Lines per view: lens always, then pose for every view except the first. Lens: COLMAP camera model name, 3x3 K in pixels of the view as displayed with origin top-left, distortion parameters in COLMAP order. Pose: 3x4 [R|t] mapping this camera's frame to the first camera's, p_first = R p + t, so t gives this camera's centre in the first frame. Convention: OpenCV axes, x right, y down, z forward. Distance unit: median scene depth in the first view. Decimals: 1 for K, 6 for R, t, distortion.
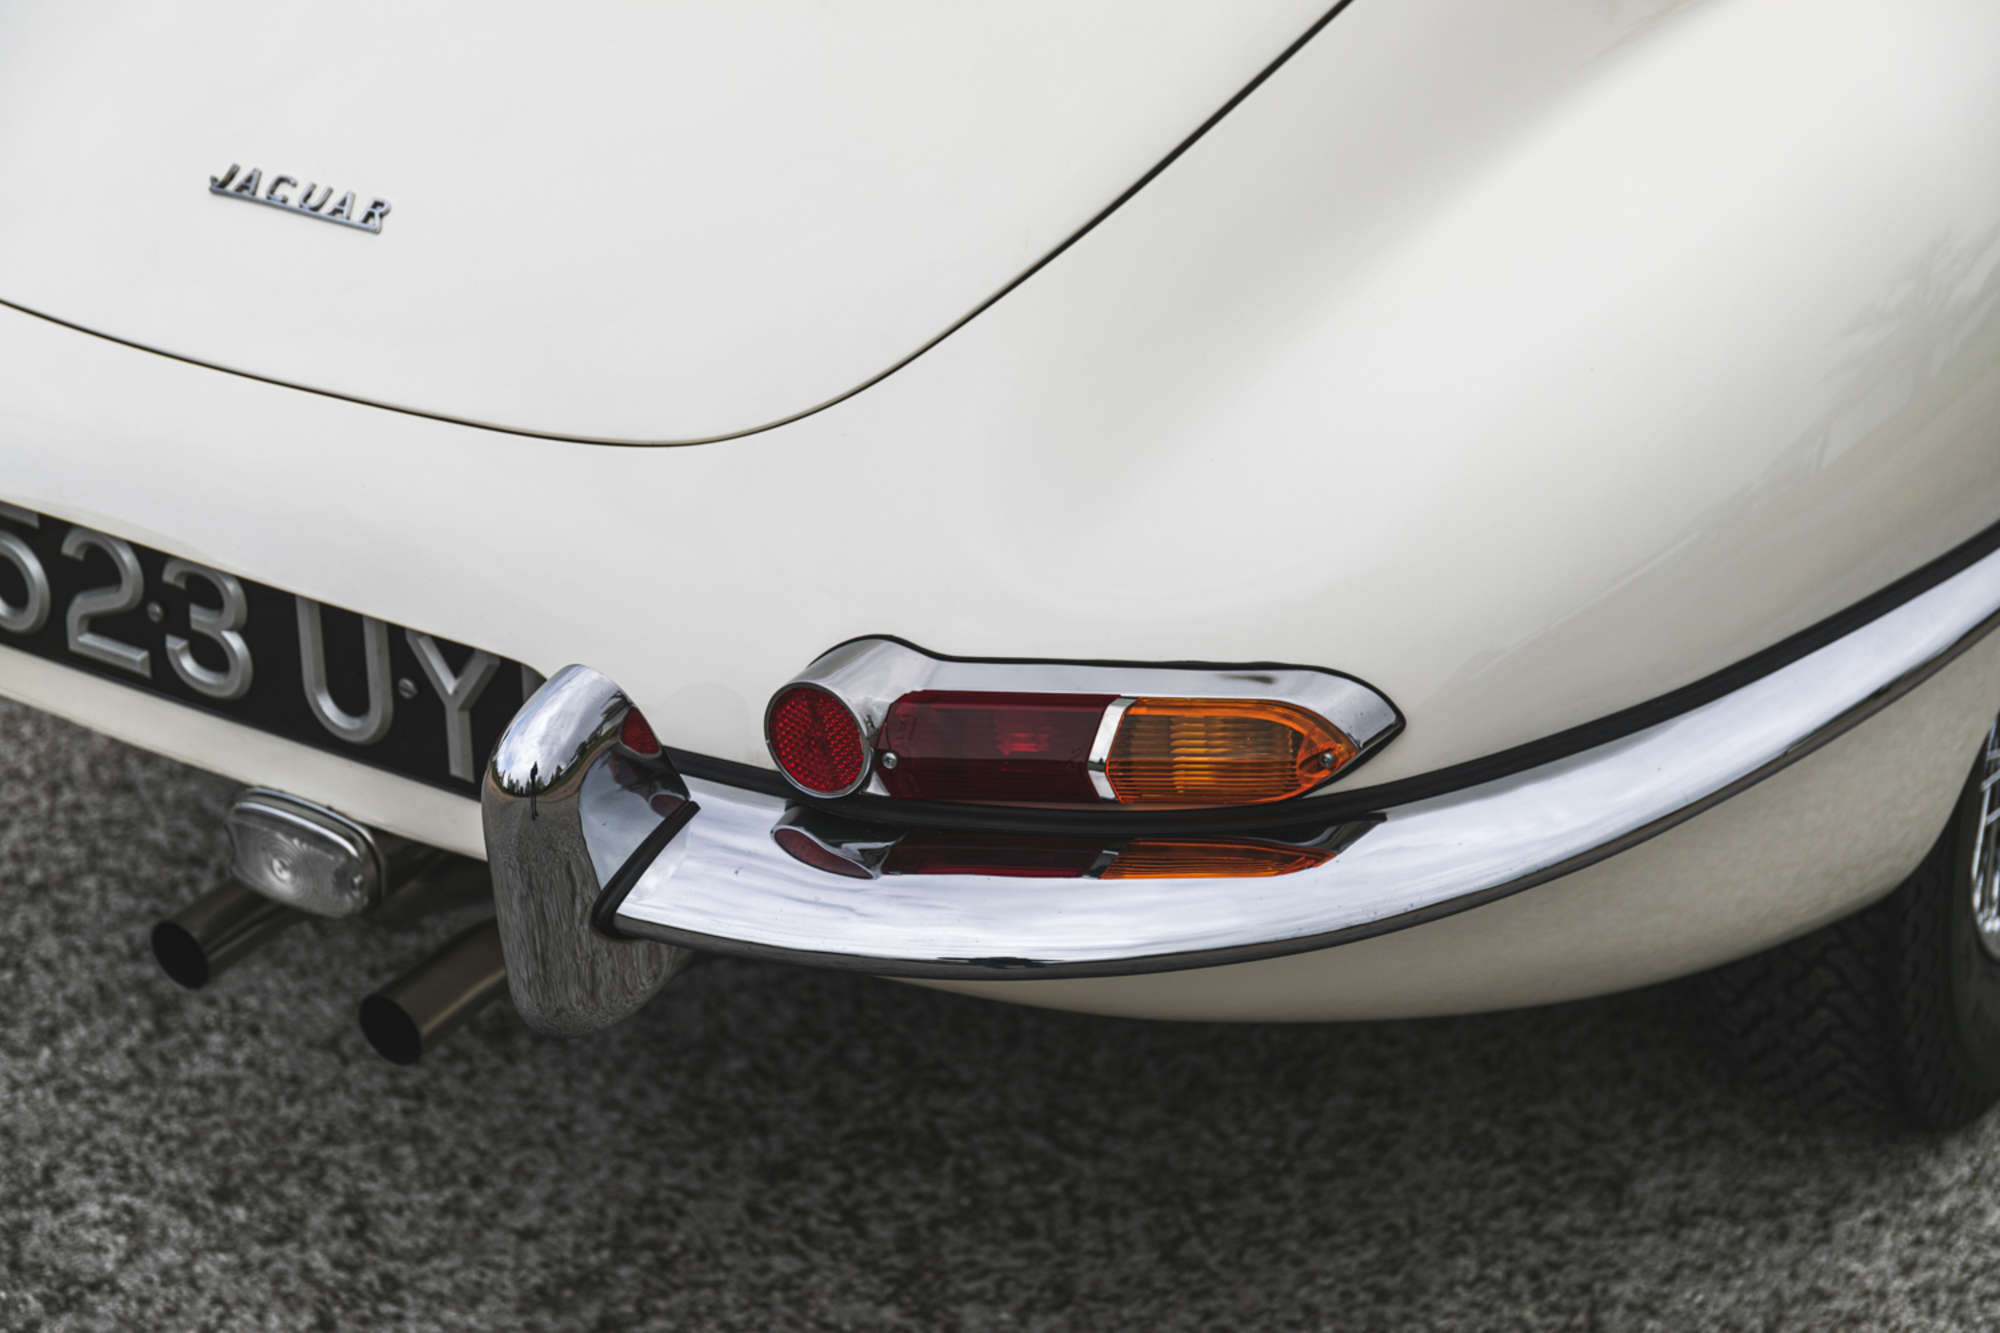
lens RADIAL K [[3776.7, 0, 993.3], [0, 3776.7, 680.7], [0, 0, 1]] dist [-0.045013, 0.000000]
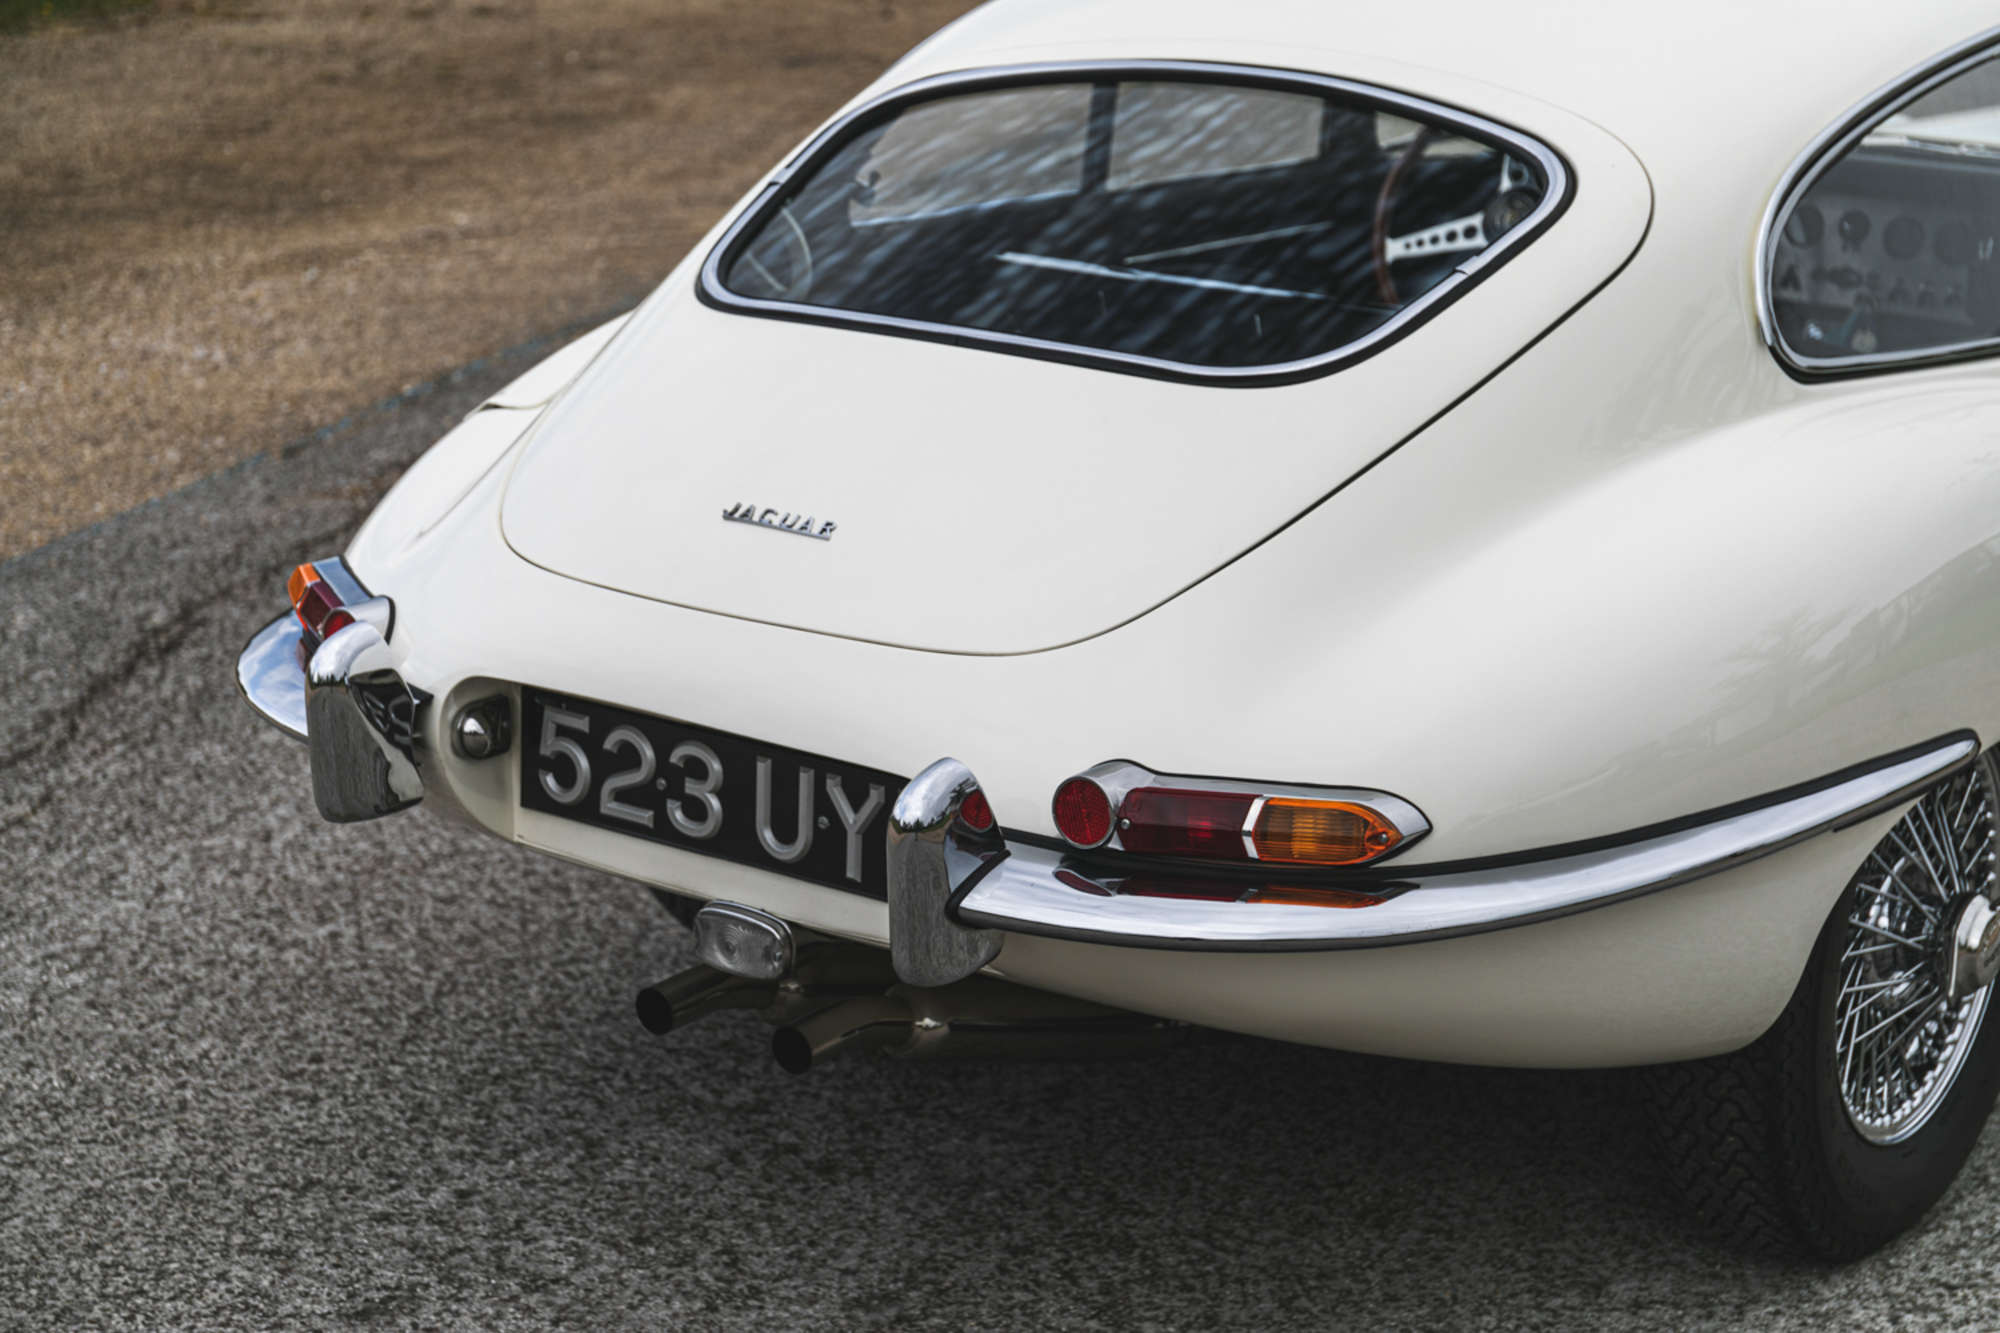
lens RADIAL K [[3776.7, 0, 1002.5], [0, 3776.7, 665.3], [0, 0, 1]] dist [-0.045013, 0.000000]
pose [[0.997444, 0.047954, -0.052966, 0.002837], [-0.057631, 0.978161, -0.199700, 0.209758], [0.042233, 0.202242, 0.978425, -0.486771]]
